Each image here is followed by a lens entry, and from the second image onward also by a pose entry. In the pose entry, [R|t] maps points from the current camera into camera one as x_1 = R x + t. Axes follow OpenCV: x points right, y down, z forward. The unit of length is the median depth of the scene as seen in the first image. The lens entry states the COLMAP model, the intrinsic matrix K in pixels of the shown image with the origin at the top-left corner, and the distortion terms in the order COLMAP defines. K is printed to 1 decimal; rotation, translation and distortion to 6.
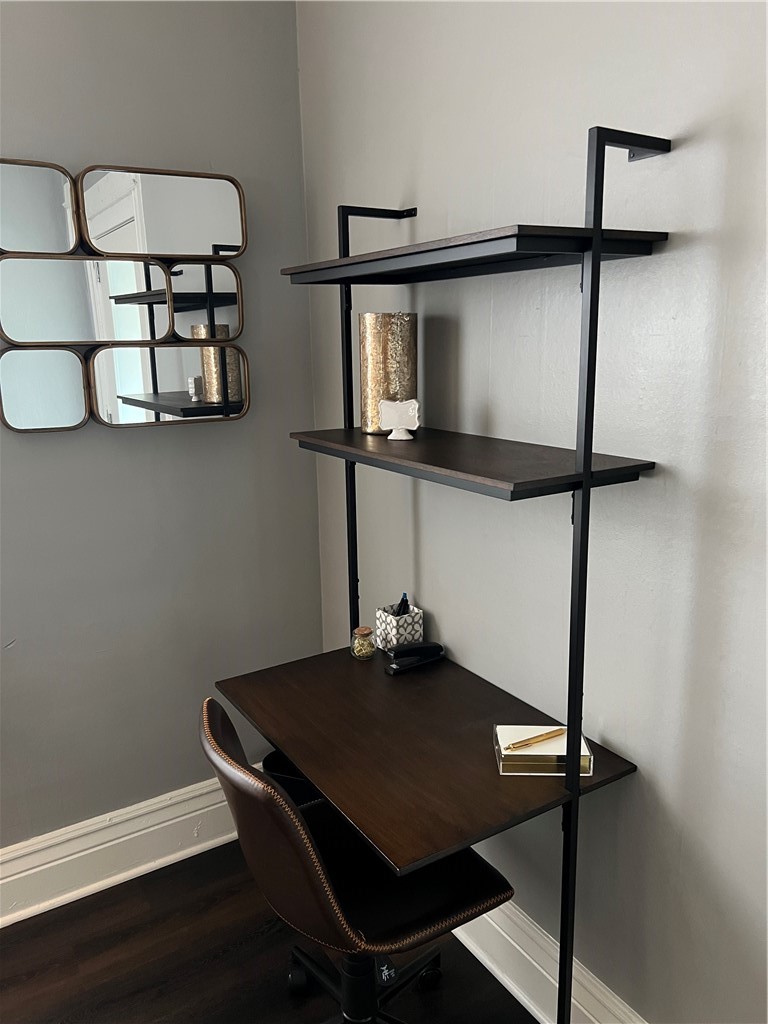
lens RADIAL K [[767.3, 0, 385.8], [0, 767.3, 509.4], [0, 0, 1]] dist [0.048663, -0.069680]
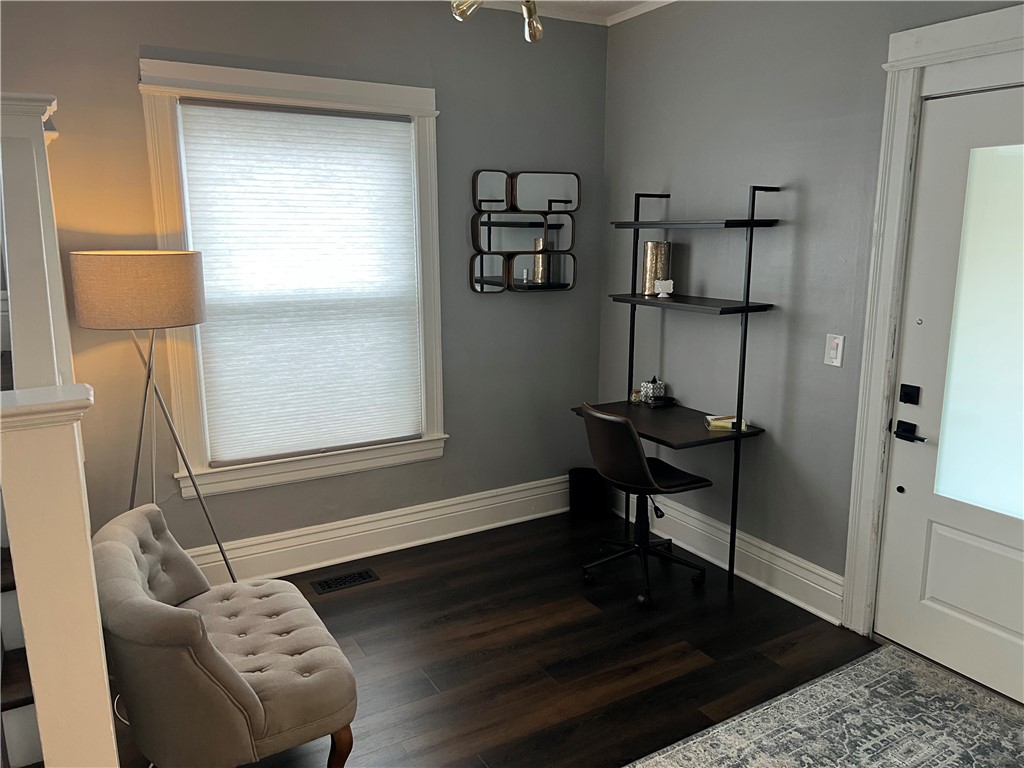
lens RADIAL K [[767.3, 0, 511.8], [0, 767.3, 384.6], [0, 0, 1]] dist [0.048663, -0.069680]
pose [[0.999145, 0.025457, -0.032577, -0.341165], [-0.026299, 0.999324, -0.025683, 0.231586], [0.031901, 0.026518, 0.999139, -1.254010]]
